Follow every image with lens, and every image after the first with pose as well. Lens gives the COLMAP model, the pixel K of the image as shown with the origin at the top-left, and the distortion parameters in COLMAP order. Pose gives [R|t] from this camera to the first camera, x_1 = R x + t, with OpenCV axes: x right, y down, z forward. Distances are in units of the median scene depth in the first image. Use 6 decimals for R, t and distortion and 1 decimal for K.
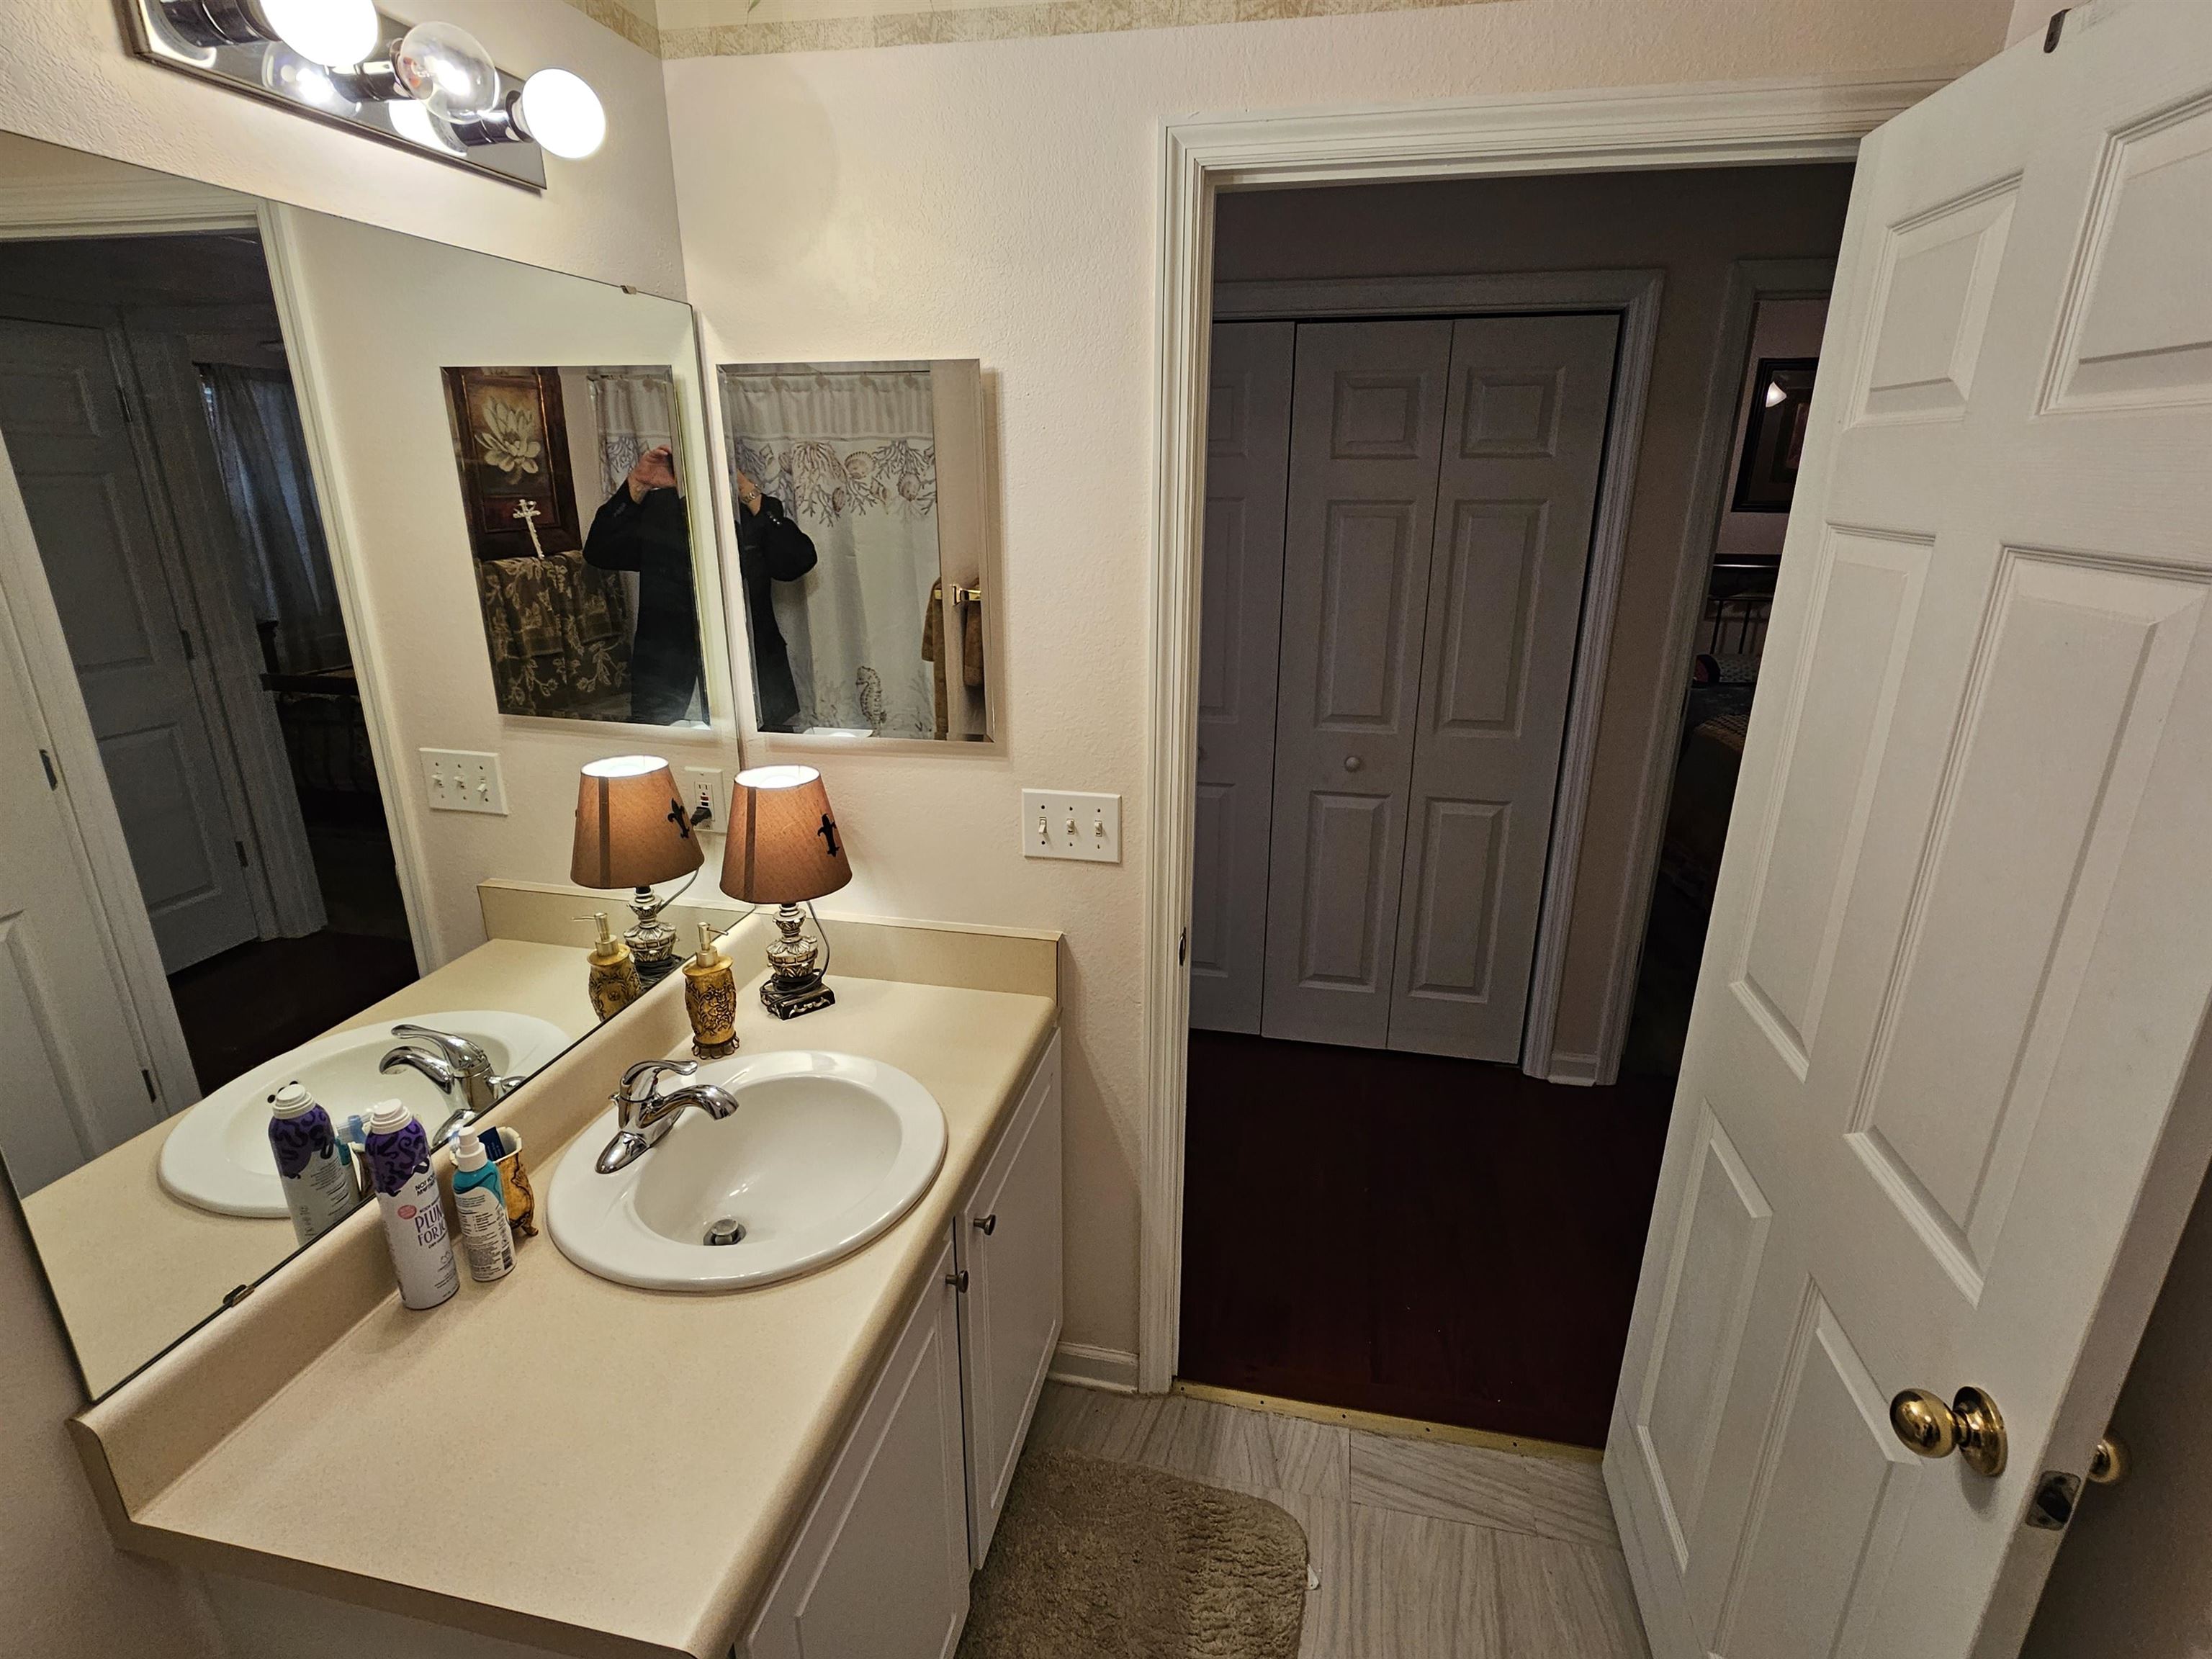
lens RADIAL K [[1074.9, 0, 1102.7], [0, 1074.9, 832.6], [0, 0, 1]] dist [-0.000610, -0.000128]
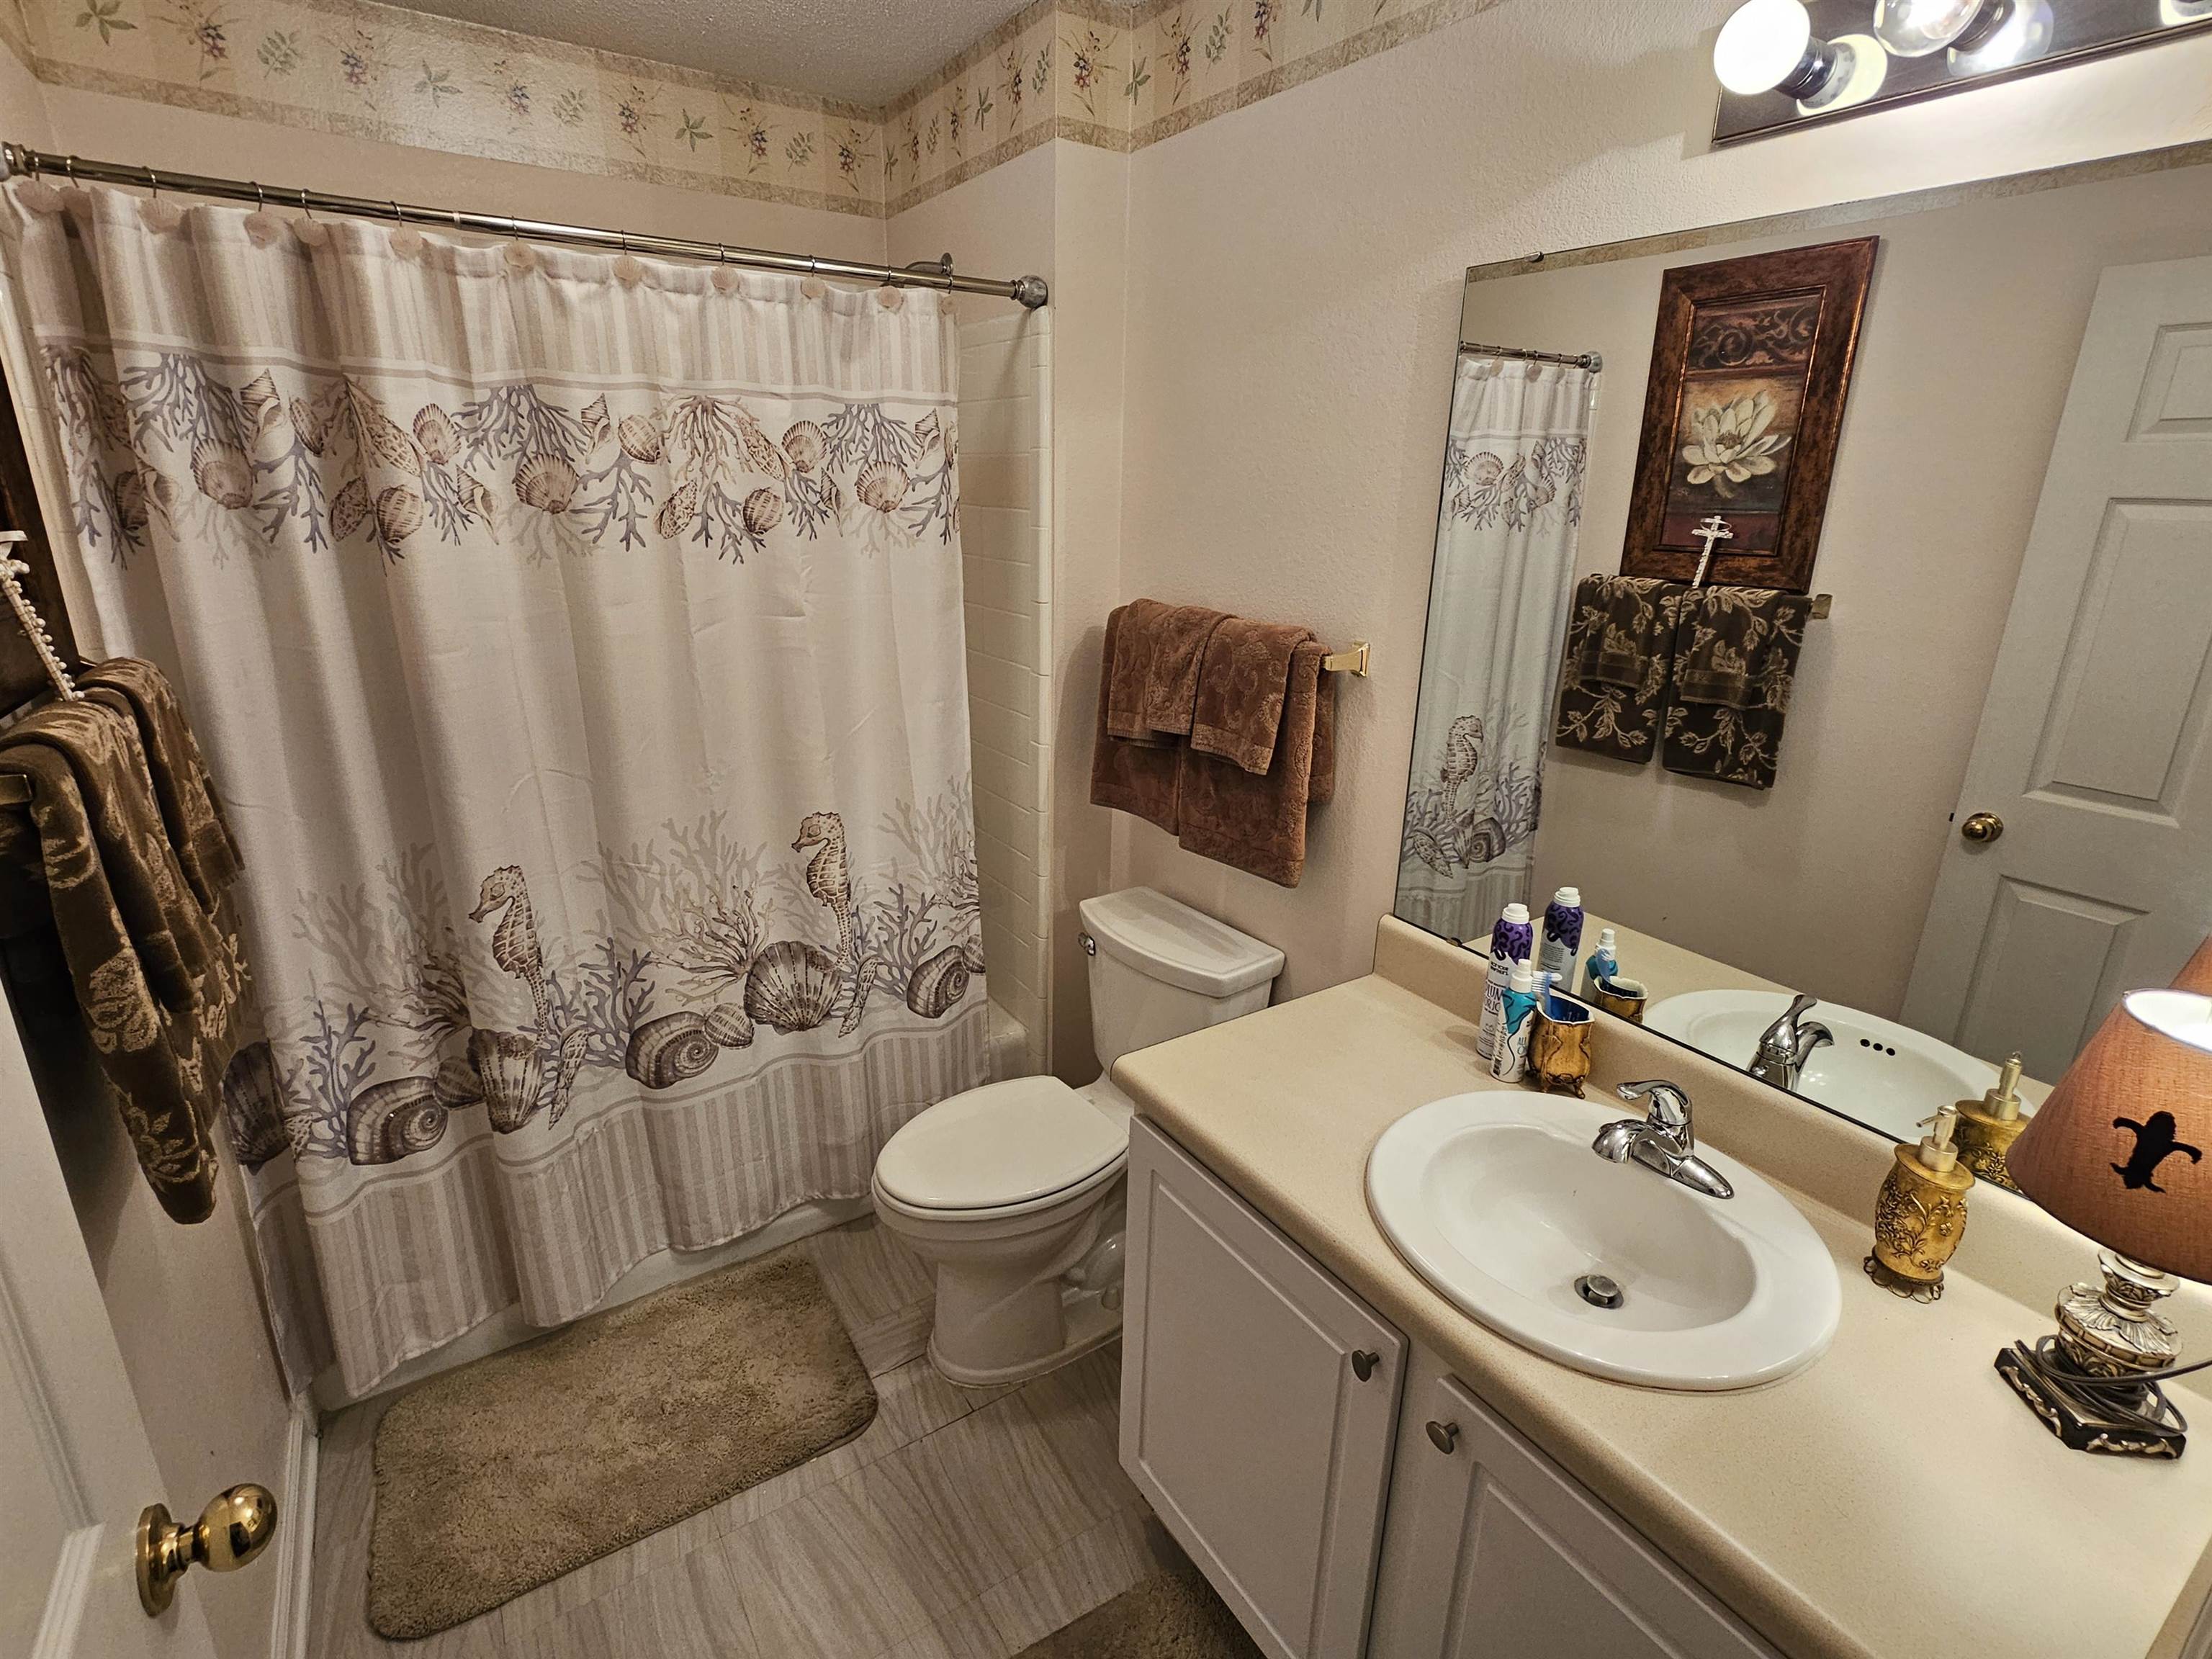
lens RADIAL K [[1074.9, 0, 1114.8], [0, 1074.9, 813.5], [0, 0, 1]] dist [-0.000610, -0.000128]
pose [[0.707502, -0.204405, 0.676506, -0.514224], [0.212677, 0.974465, 0.072012, -0.170695], [-0.673951, 0.092929, 0.732908, 0.523623]]
